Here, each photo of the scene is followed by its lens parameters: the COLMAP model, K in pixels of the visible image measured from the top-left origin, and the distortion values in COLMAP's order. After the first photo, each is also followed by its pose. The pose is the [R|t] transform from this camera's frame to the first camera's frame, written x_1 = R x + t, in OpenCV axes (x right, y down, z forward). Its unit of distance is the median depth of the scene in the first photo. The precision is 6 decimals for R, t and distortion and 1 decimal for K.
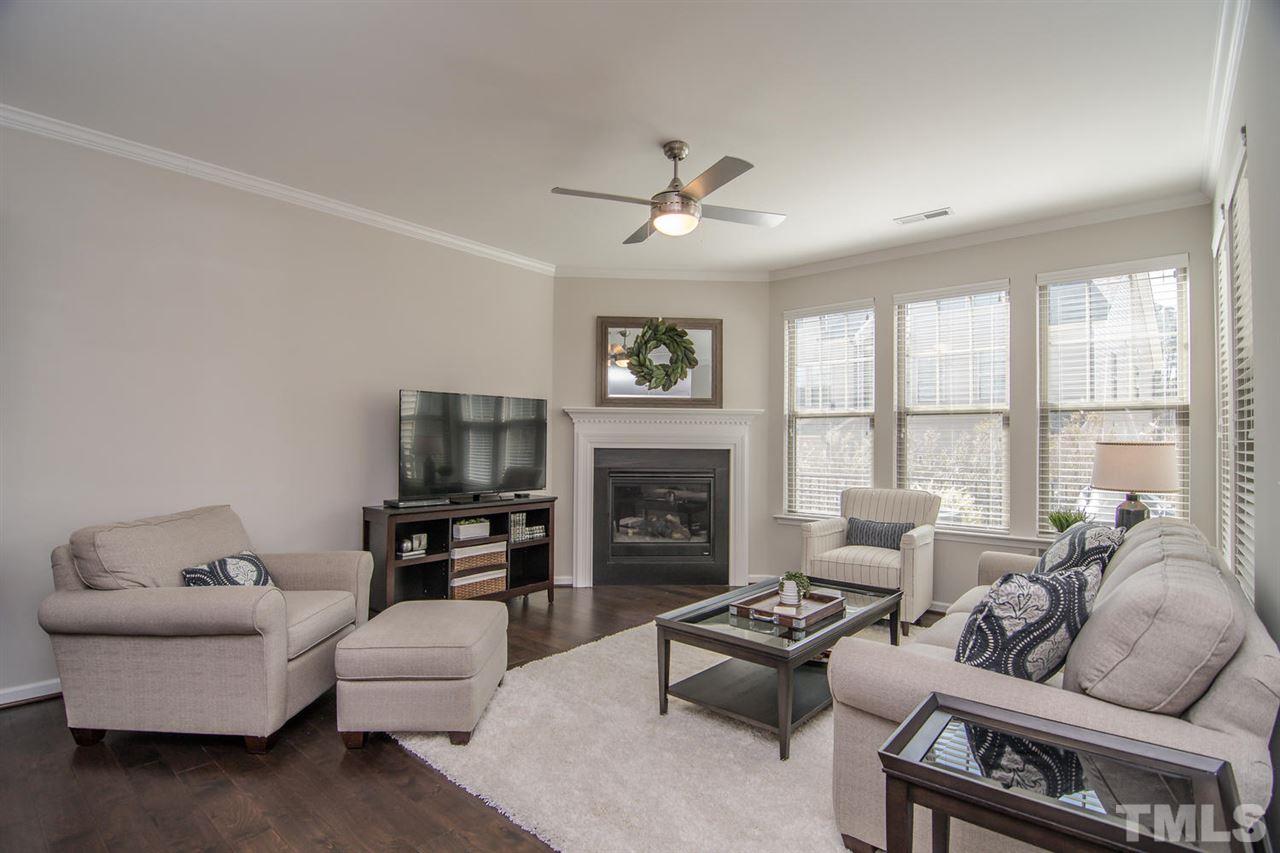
lens RADIAL K [[615.4, 0, 636.3], [0, 615.4, 433.8], [0, 0, 1]] dist [-0.004528, -0.009467]
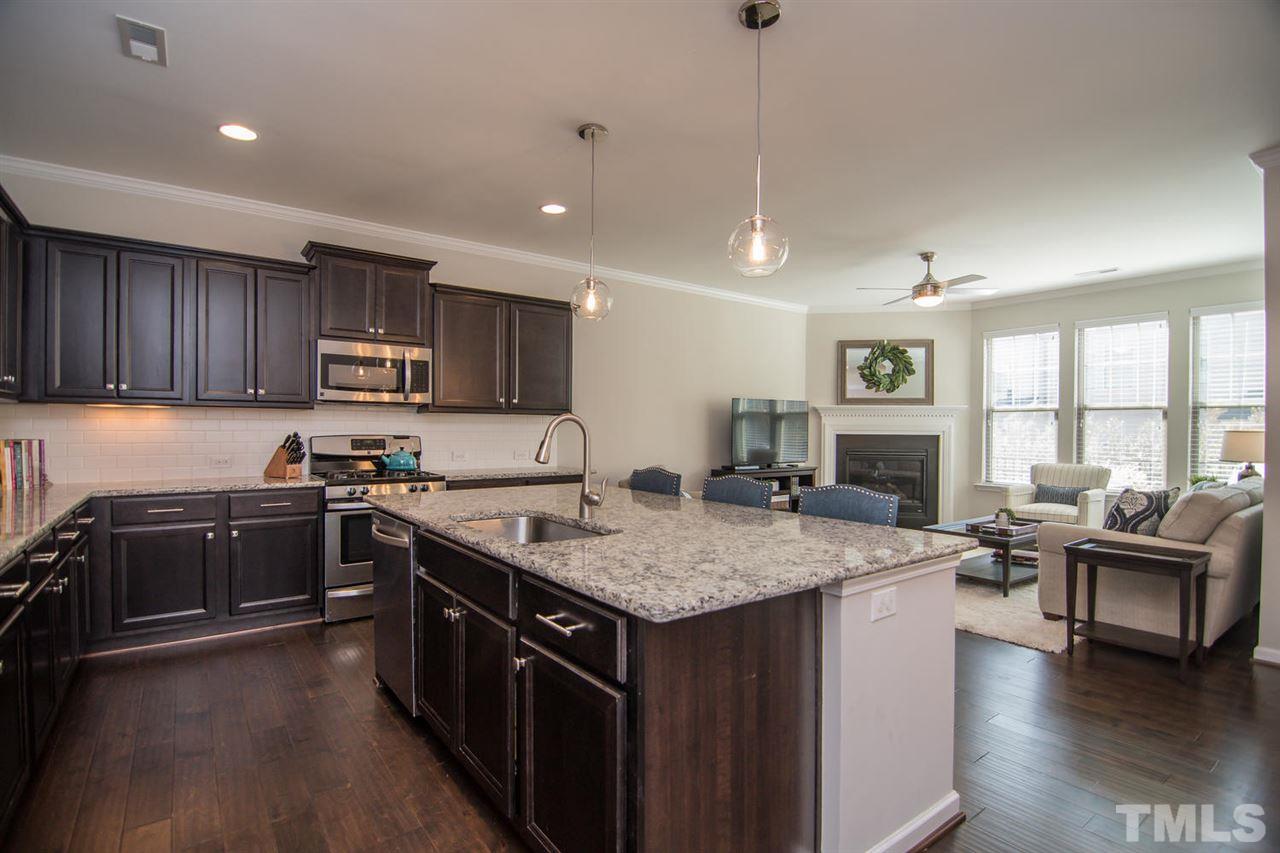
lens RADIAL K [[615.4, 0, 636.3], [0, 615.4, 433.8], [0, 0, 1]] dist [-0.004528, -0.009467]
pose [[0.973946, 0.000982, -0.226778, -0.212884], [0.004004, 0.999760, 0.021526, -0.010733], [0.226745, -0.021873, 0.973709, -0.527393]]
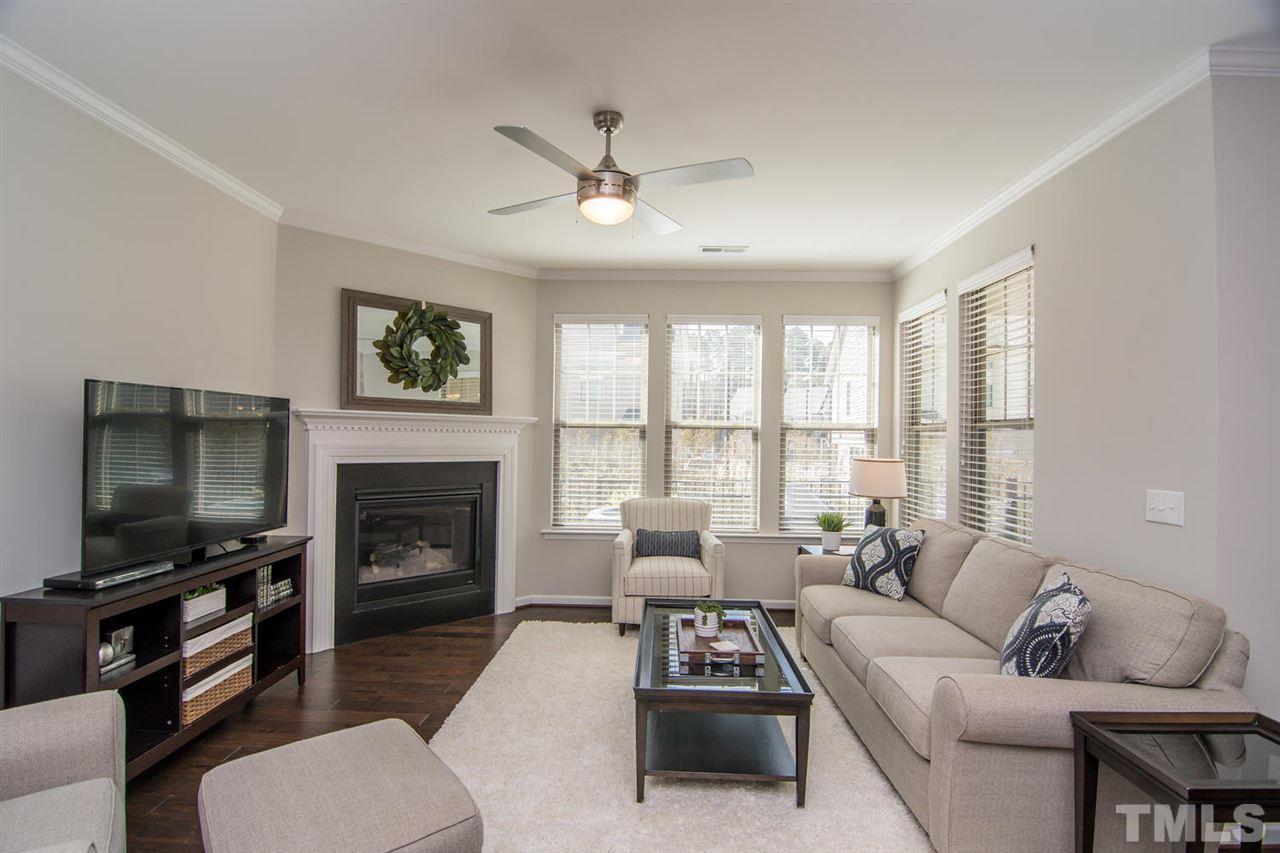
lens RADIAL K [[615.4, 0, 636.3], [0, 615.4, 433.8], [0, 0, 1]] dist [-0.004528, -0.009467]
pose [[0.779037, 0.007807, 0.626929, -0.276325], [-0.018199, 0.999783, 0.010164, -0.029812], [-0.626713, -0.019328, 0.779010, 0.204191]]
